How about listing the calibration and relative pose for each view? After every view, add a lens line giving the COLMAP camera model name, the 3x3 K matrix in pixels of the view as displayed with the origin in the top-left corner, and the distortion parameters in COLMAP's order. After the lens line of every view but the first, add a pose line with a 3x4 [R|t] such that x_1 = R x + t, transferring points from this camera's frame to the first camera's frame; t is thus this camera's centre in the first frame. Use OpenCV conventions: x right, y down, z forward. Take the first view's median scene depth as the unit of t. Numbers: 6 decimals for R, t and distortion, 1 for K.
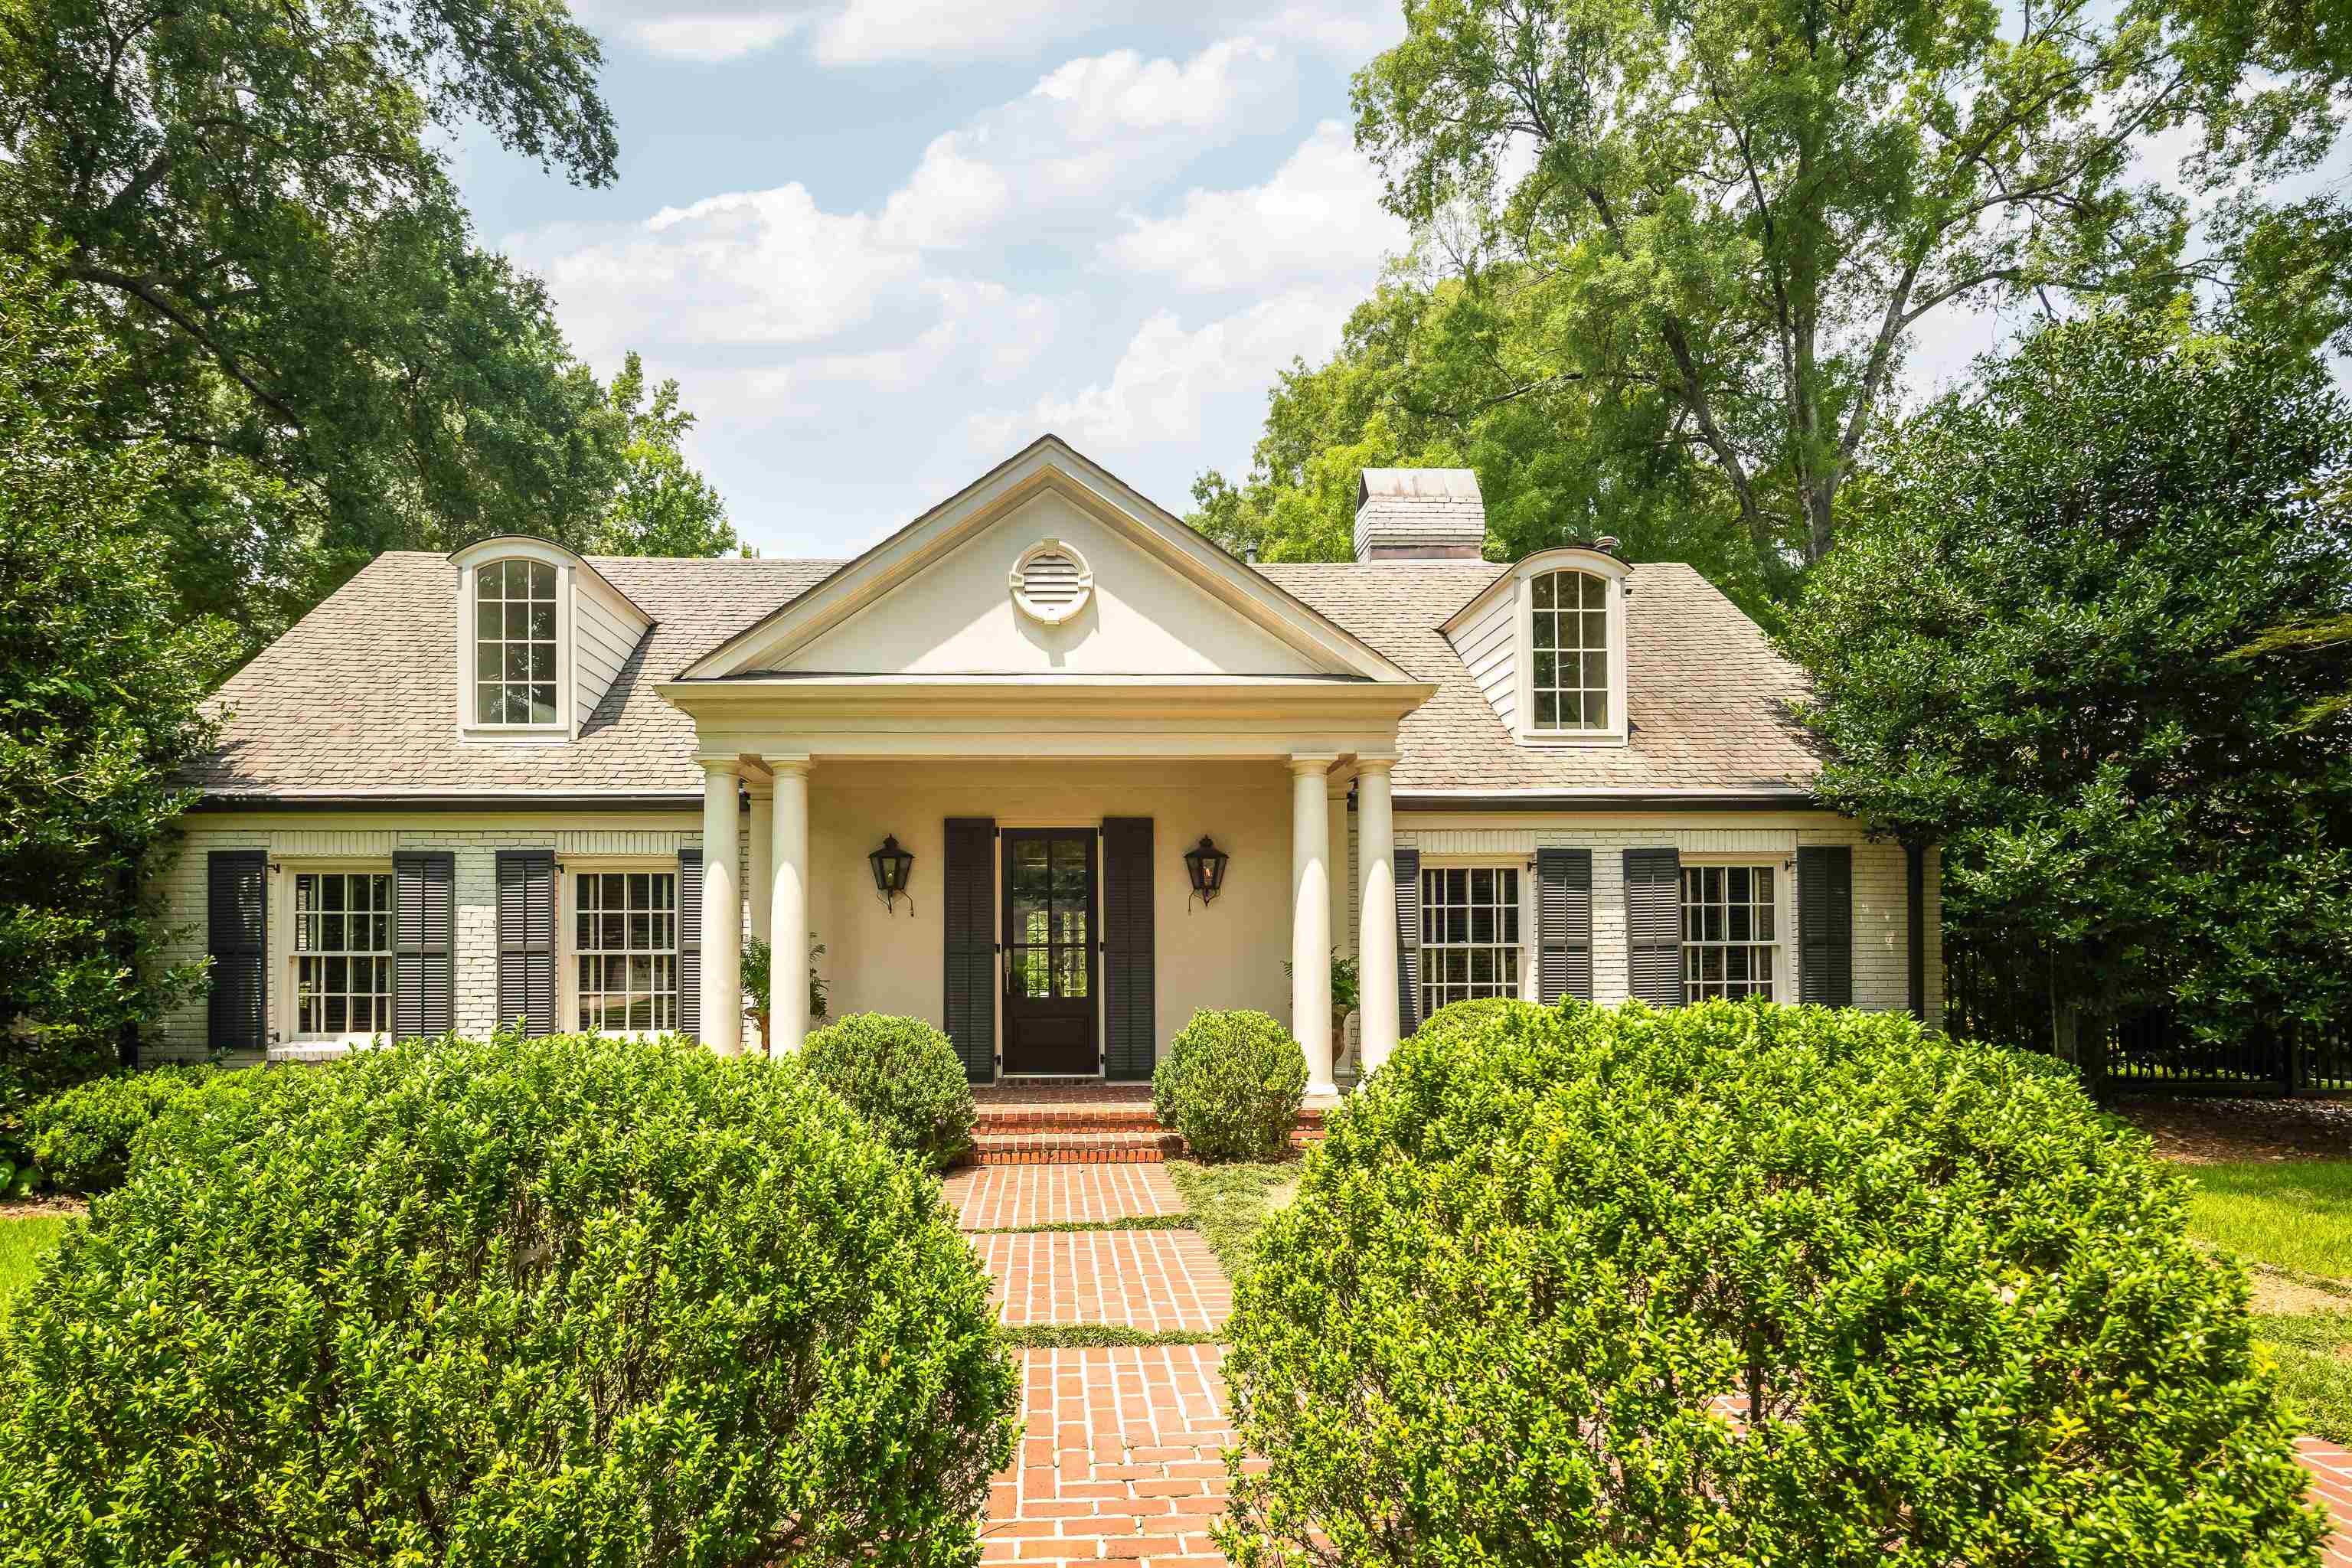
lens RADIAL K [[1152.2, 0, 1133.4], [0, 1152.2, 925.5], [0, 0, 1]] dist [0.001579, -0.000261]
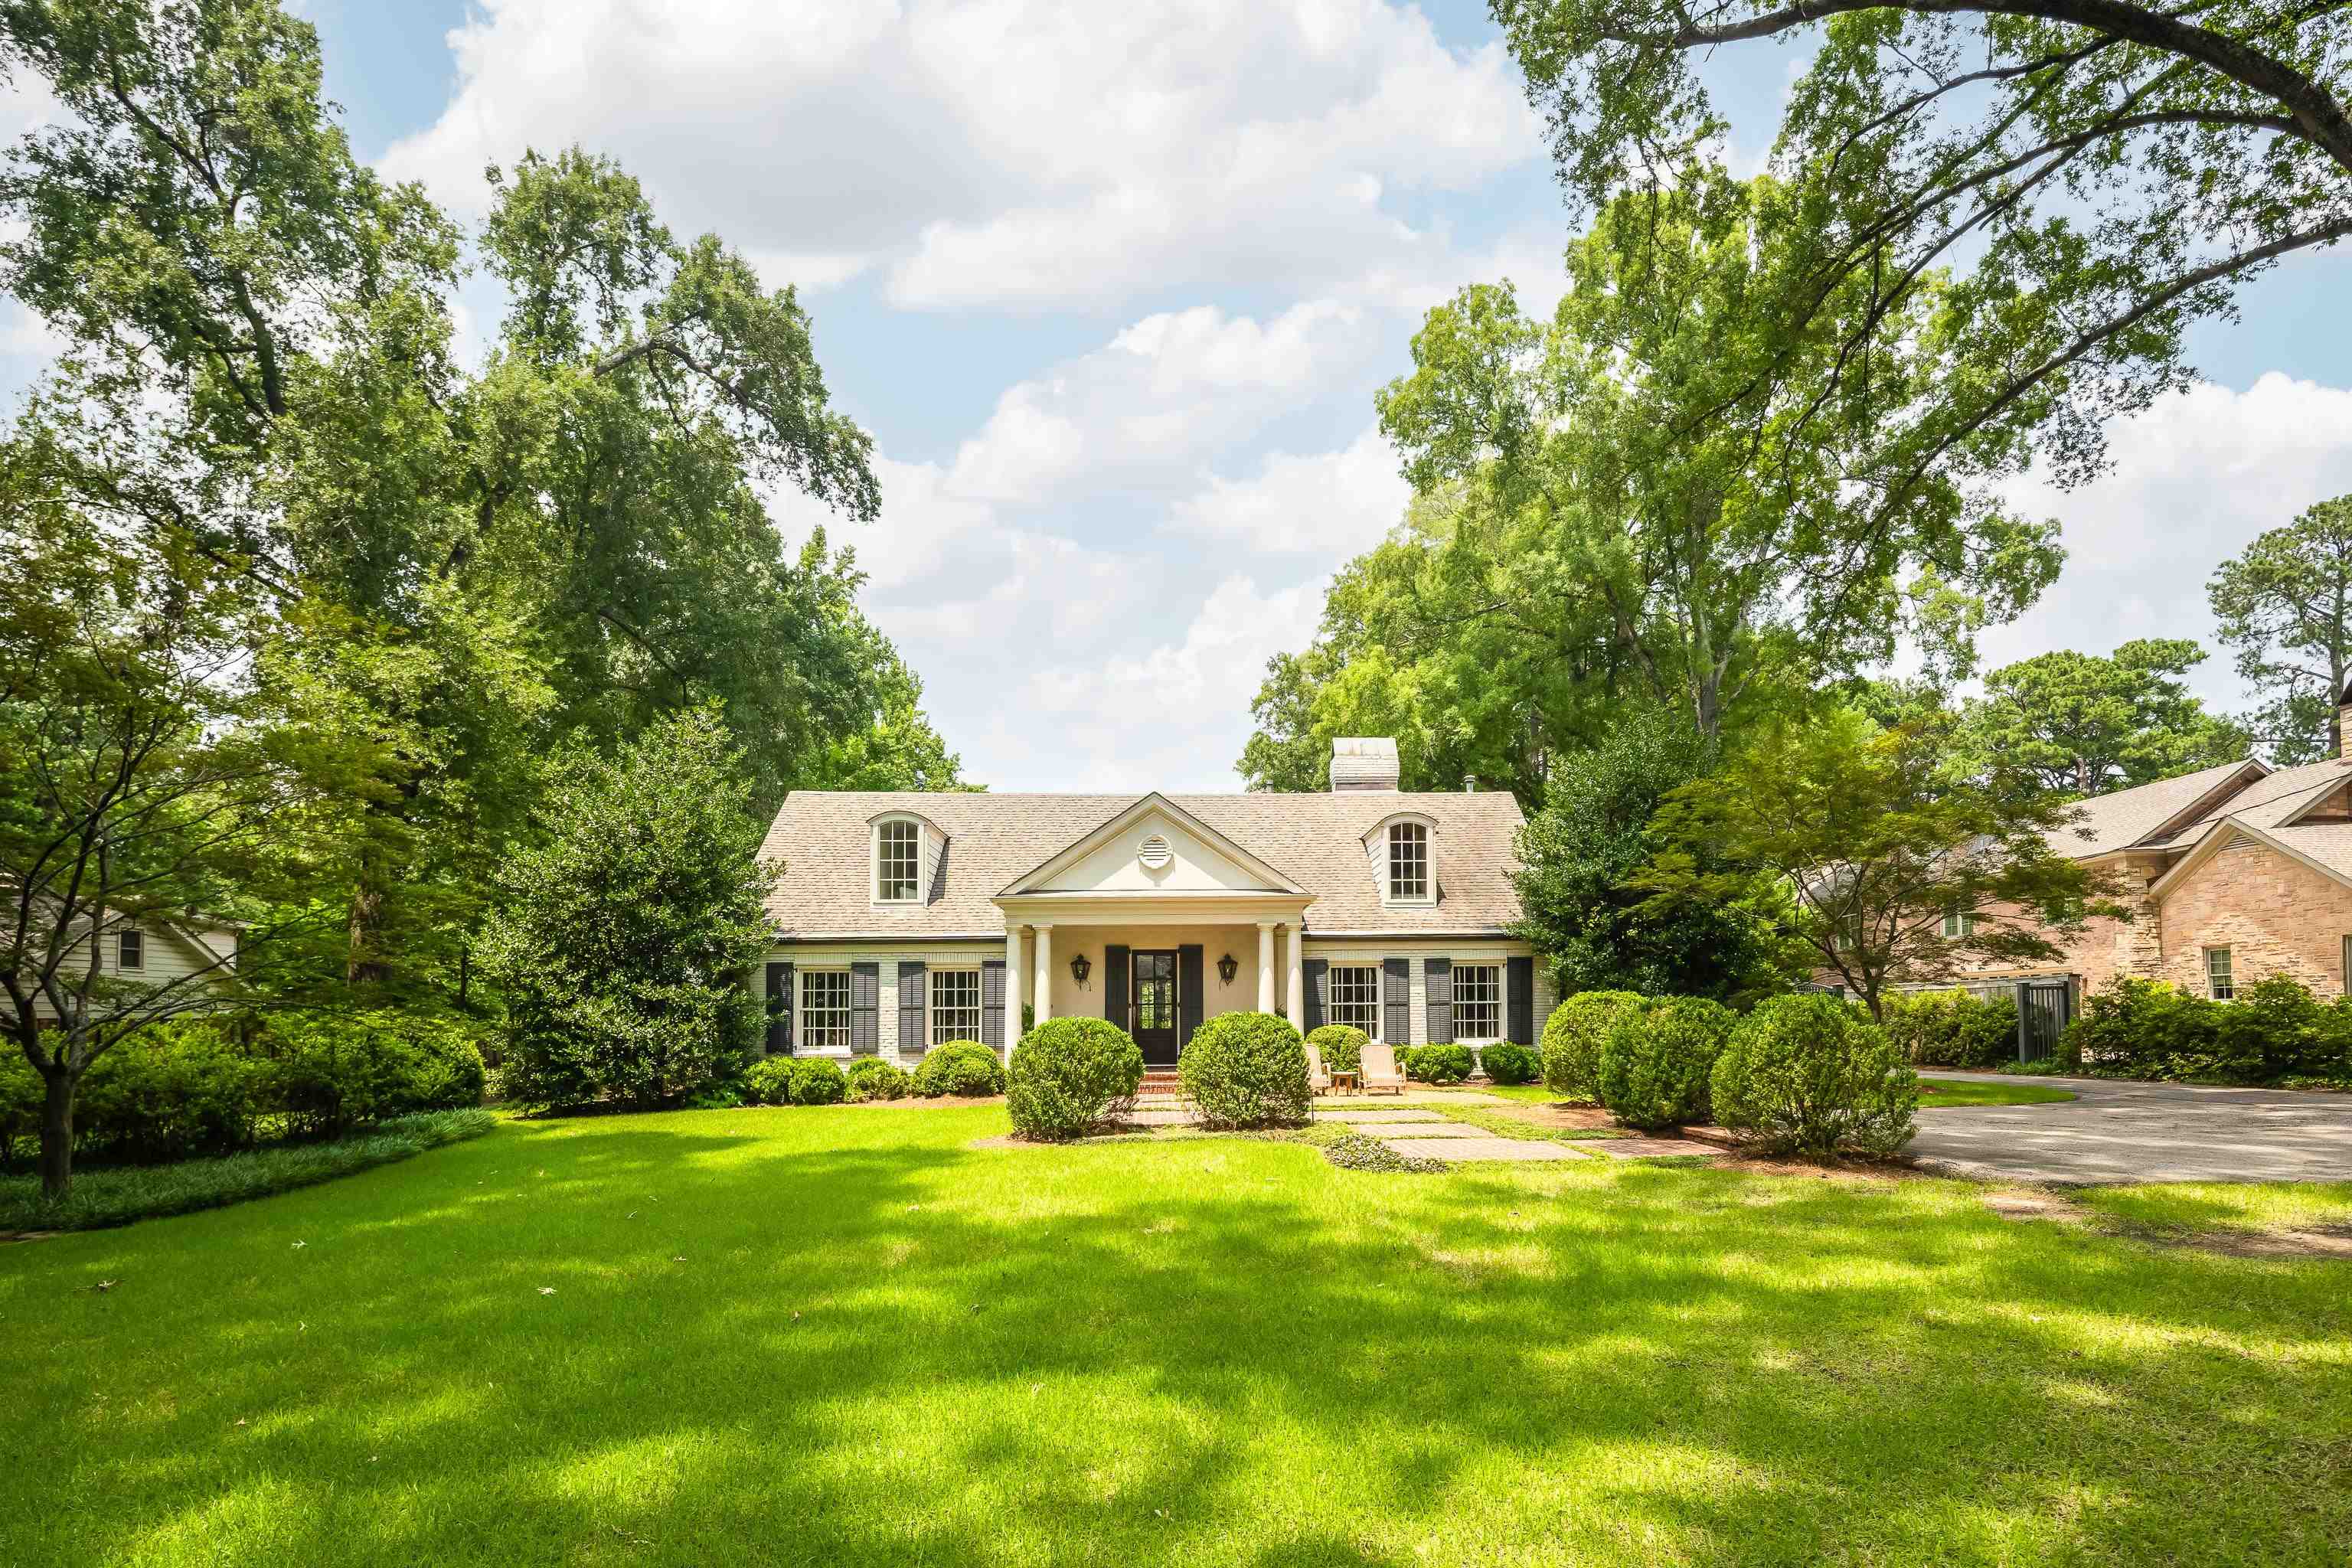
lens RADIAL K [[1157.5, 0, 1353.6], [0, 1157.5, 957.1], [0, 0, 1]] dist [0.000483, 0.000157]
pose [[0.995870, 0.000212, 0.090786, 0.097721], [0.001972, 0.999711, -0.023971, -0.017310], [-0.090765, 0.024051, 0.995582, -1.144137]]
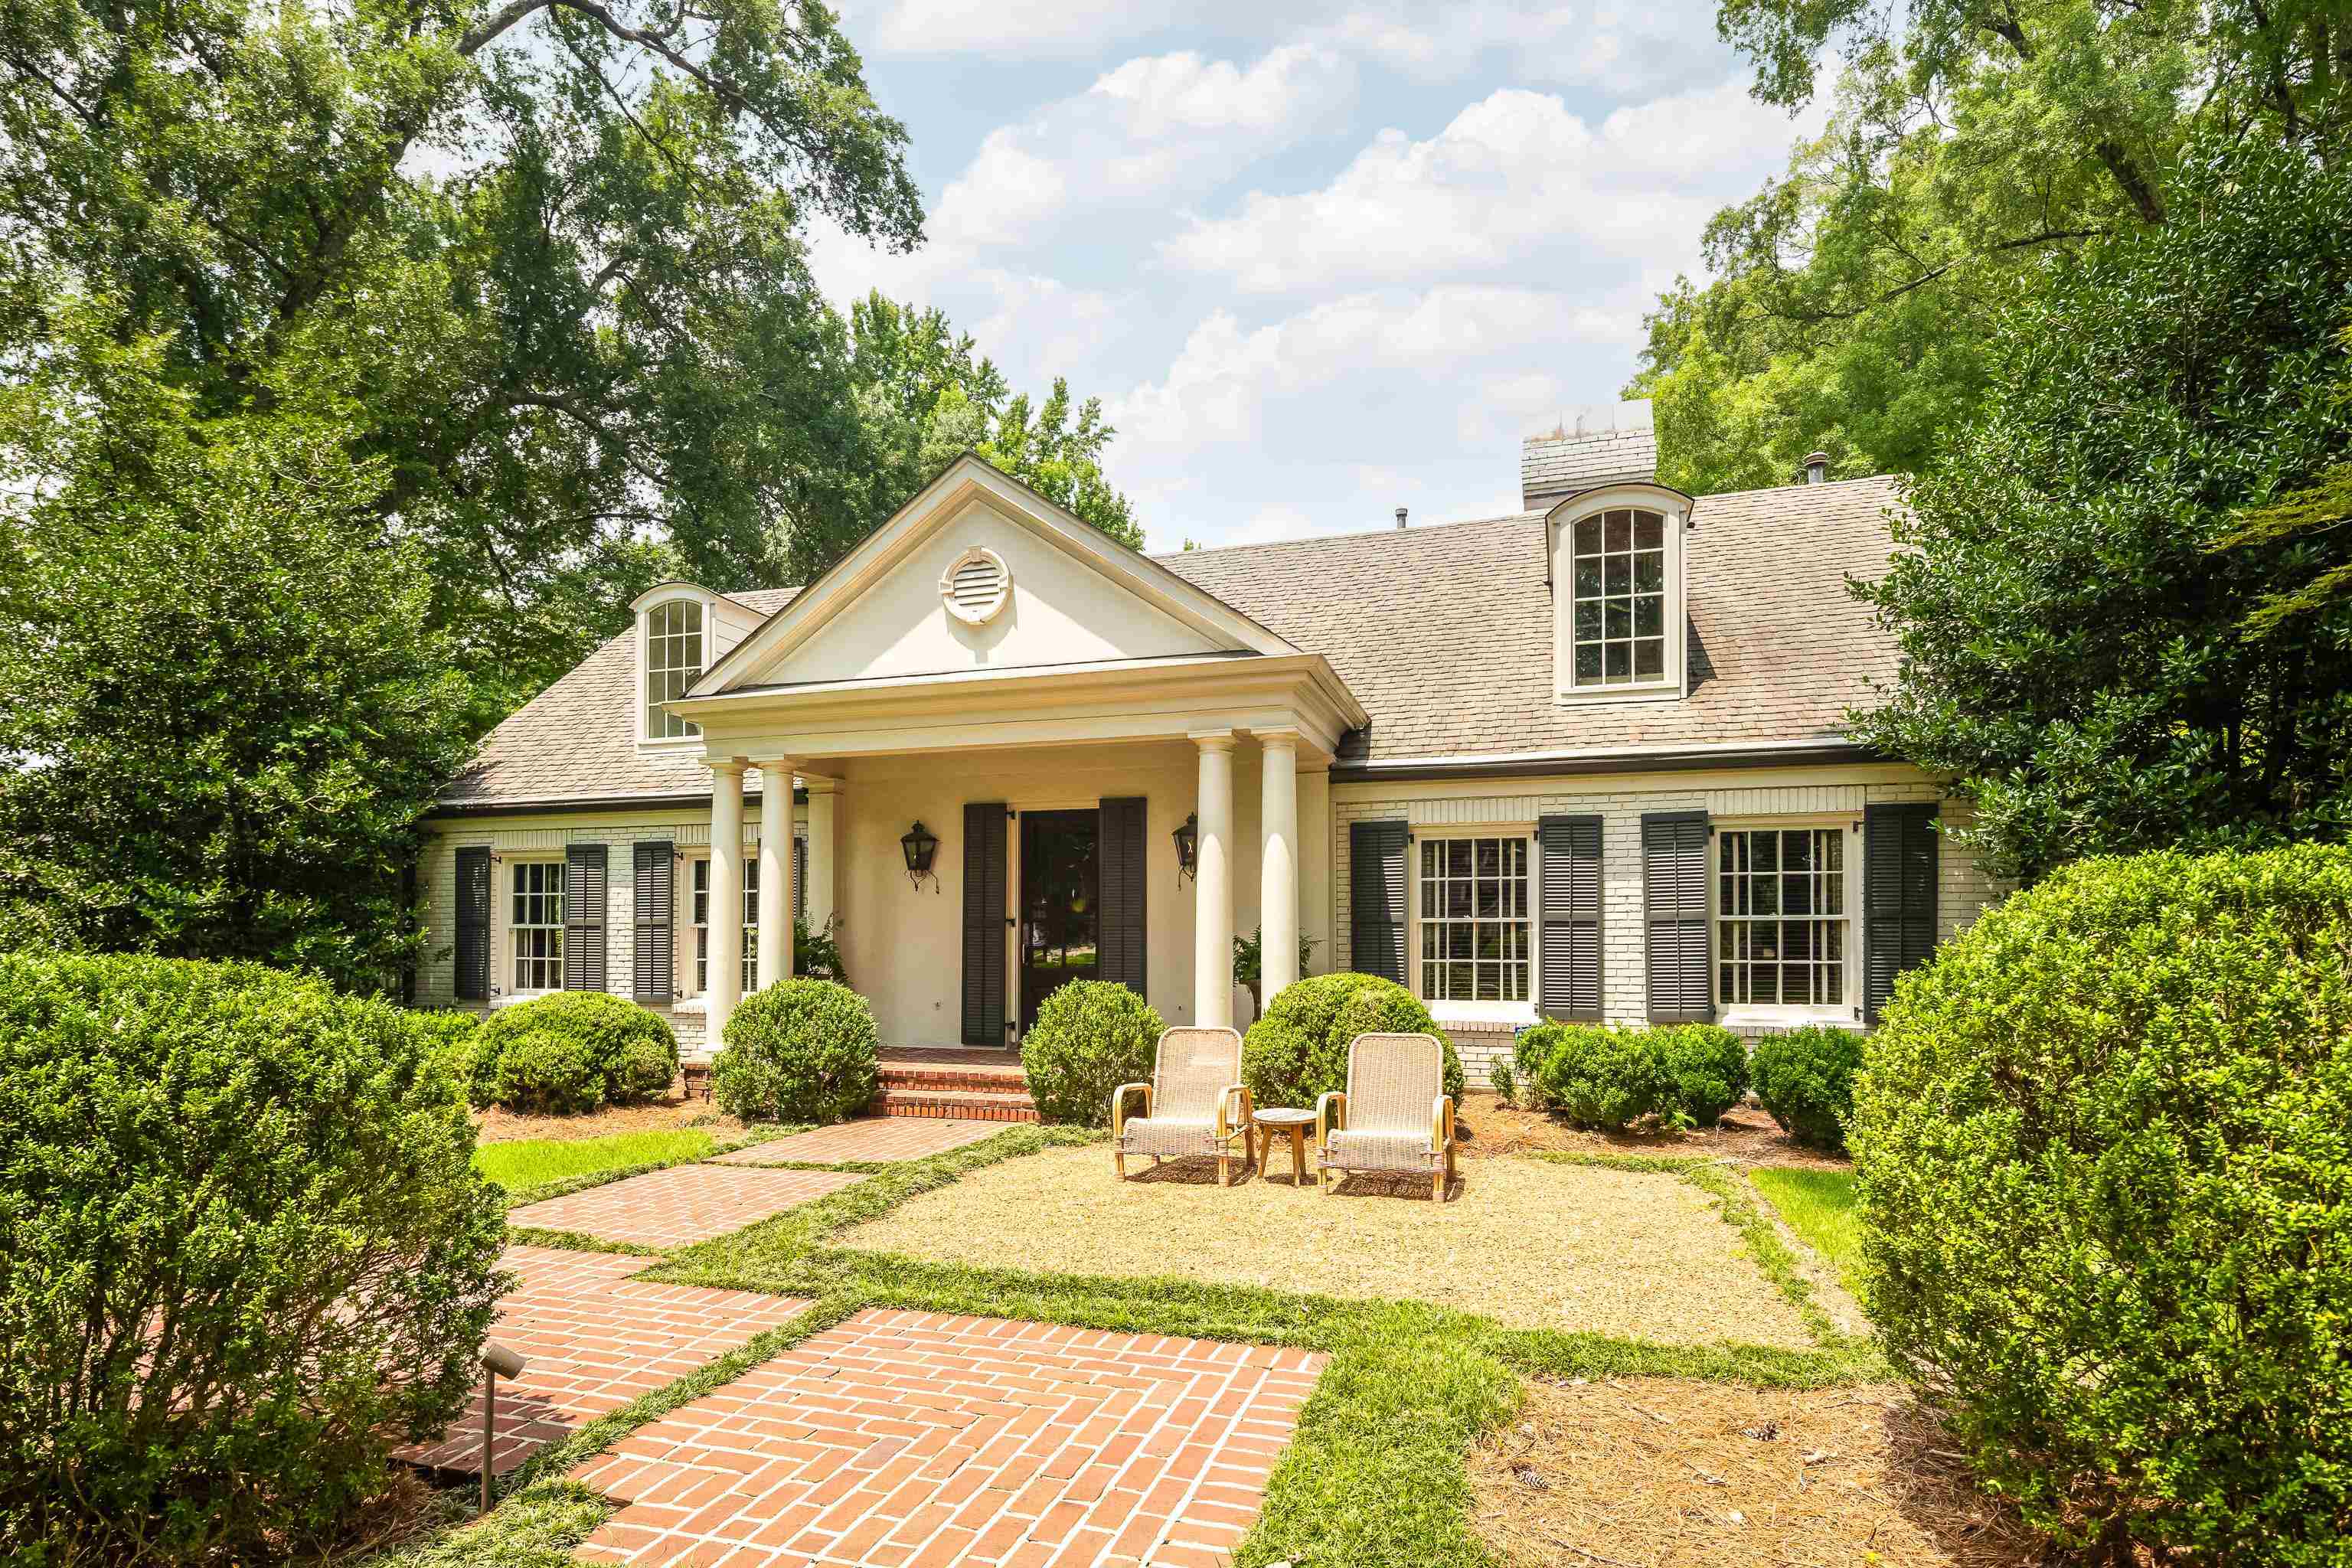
lens RADIAL K [[1158.0, 0, 1271.7], [0, 1158.0, 909.9], [0, 0, 1]] dist [0.001230, 0.000740]
pose [[0.947383, -0.002088, -0.320097, 0.442708], [0.005979, 0.999920, 0.011173, -0.002457], [0.320048, -0.012499, 0.947319, 0.040769]]
